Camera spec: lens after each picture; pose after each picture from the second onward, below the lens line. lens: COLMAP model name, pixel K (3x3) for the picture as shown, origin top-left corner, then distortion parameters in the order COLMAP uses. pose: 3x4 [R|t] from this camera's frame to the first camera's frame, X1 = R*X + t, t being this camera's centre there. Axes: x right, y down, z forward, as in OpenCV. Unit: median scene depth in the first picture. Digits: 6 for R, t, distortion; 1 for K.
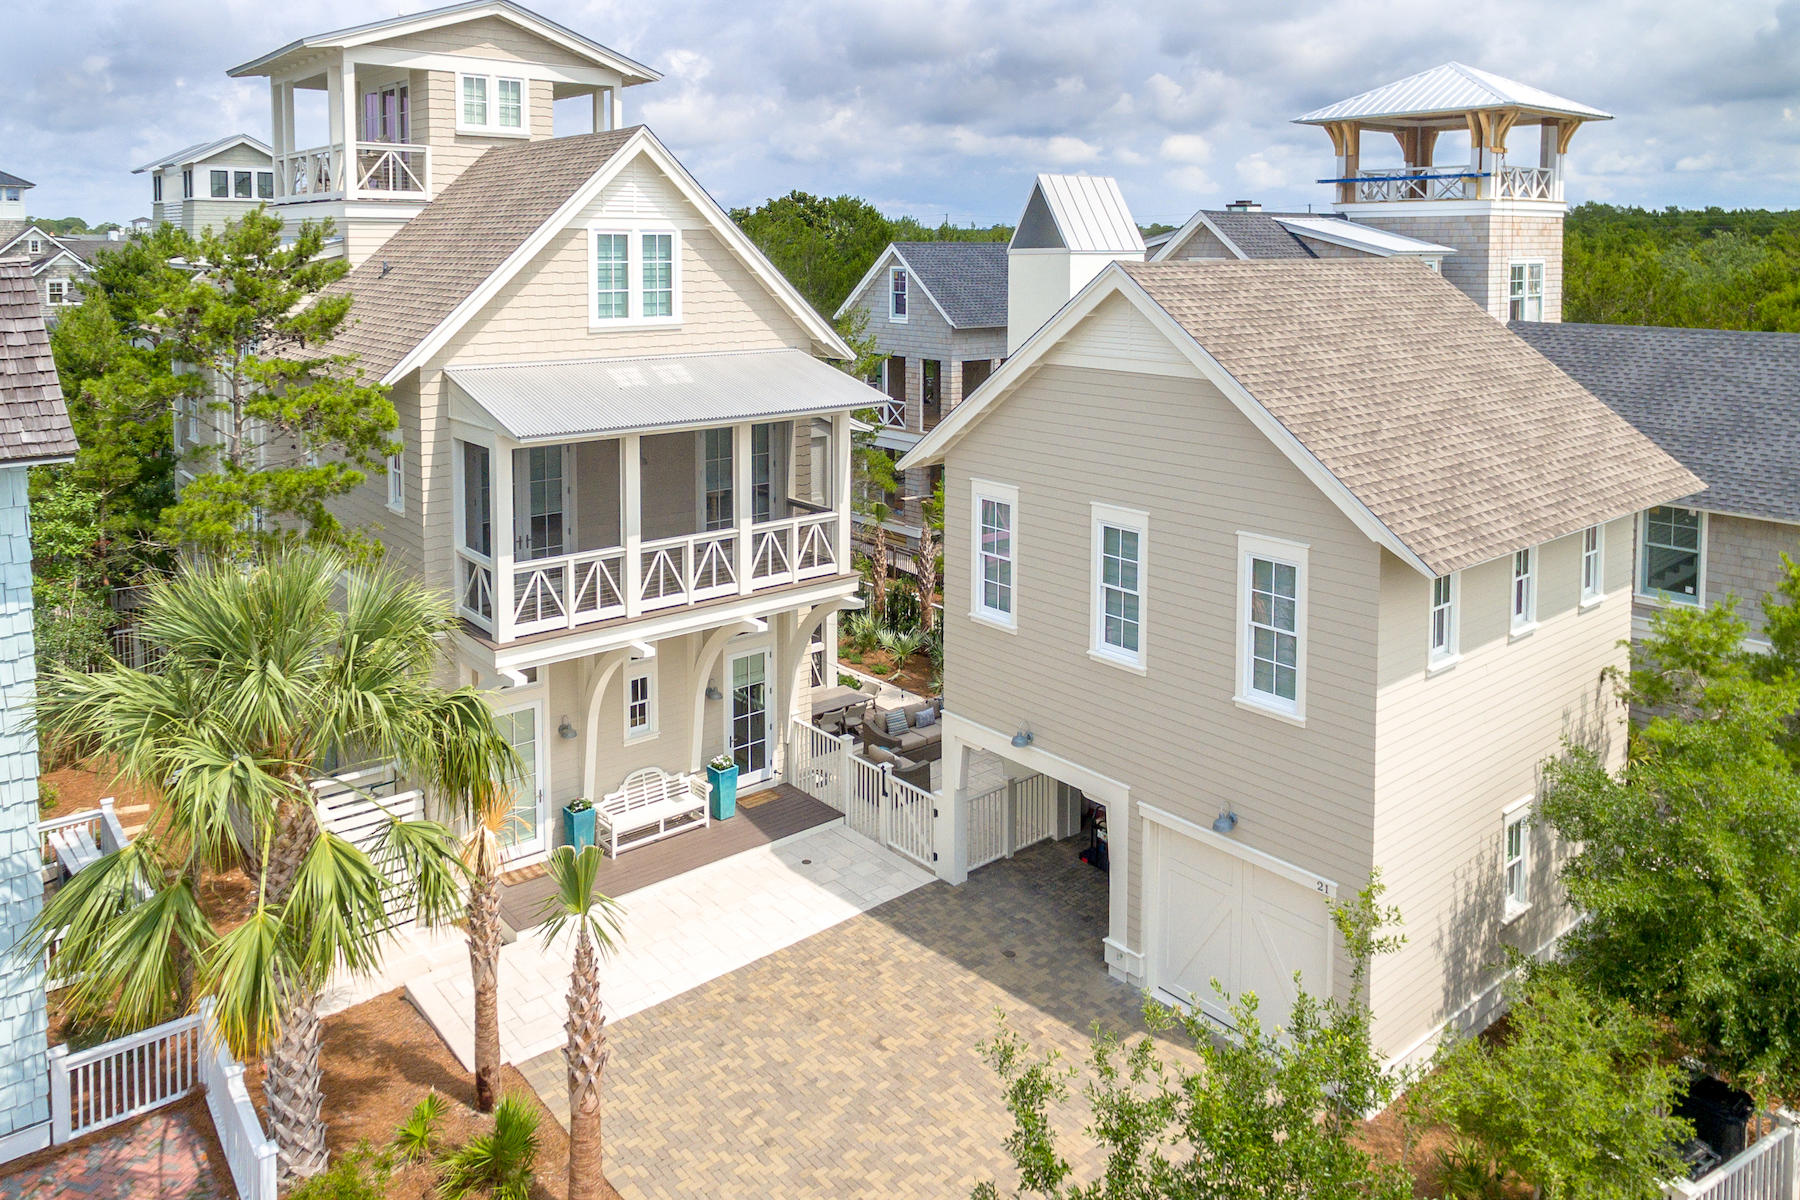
lens RADIAL K [[1254.4, 0, 900.0], [0, 1254.4, 600.0], [0, 0, 1]] dist [0.007922, 0.001739]
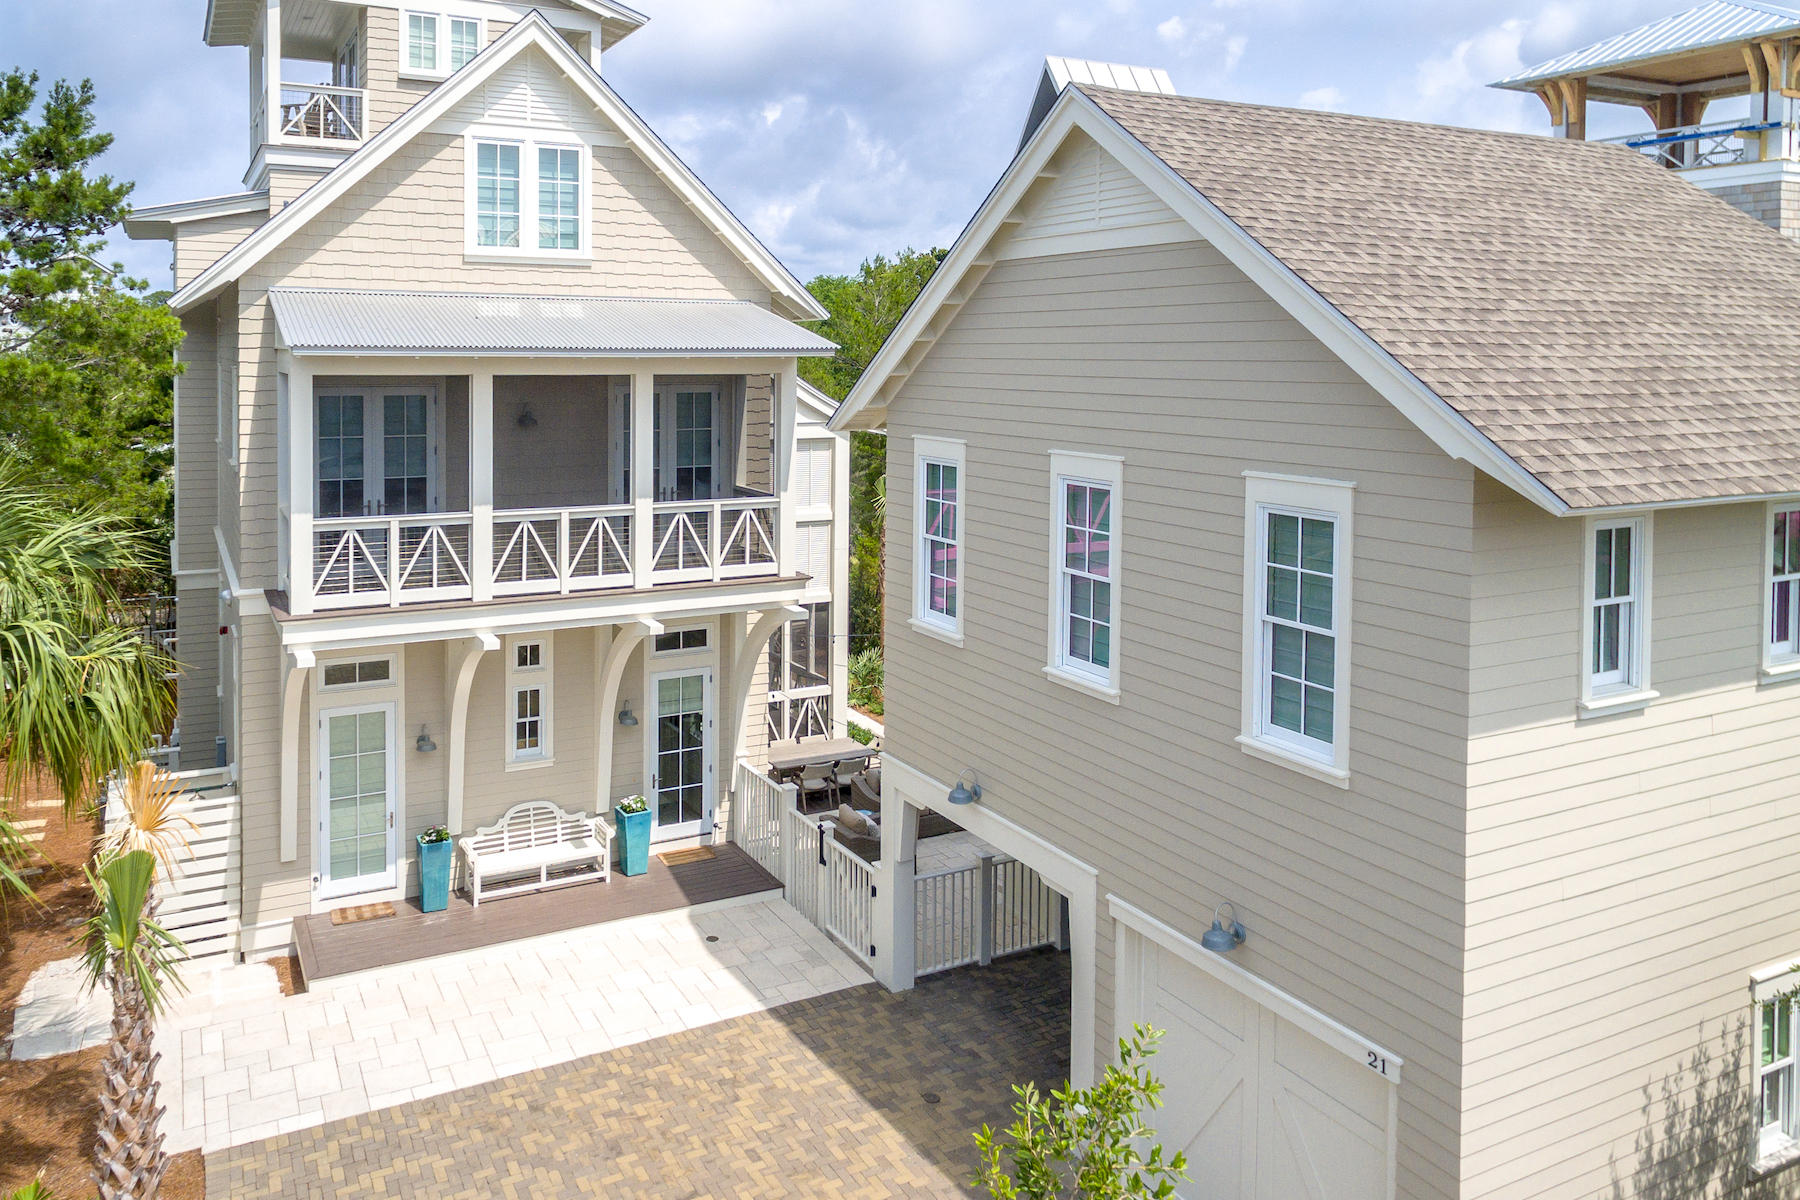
lens RADIAL K [[1090.7, 0, 899.9], [0, 1090.7, 654.0], [0, 0, 1]] dist [0.003441, 0.001696]
pose [[0.961690, 0.038166, -0.271469, 0.228550], [-0.059450, 0.995731, -0.070611, 0.077805], [0.267615, 0.084045, 0.959853, 0.386588]]
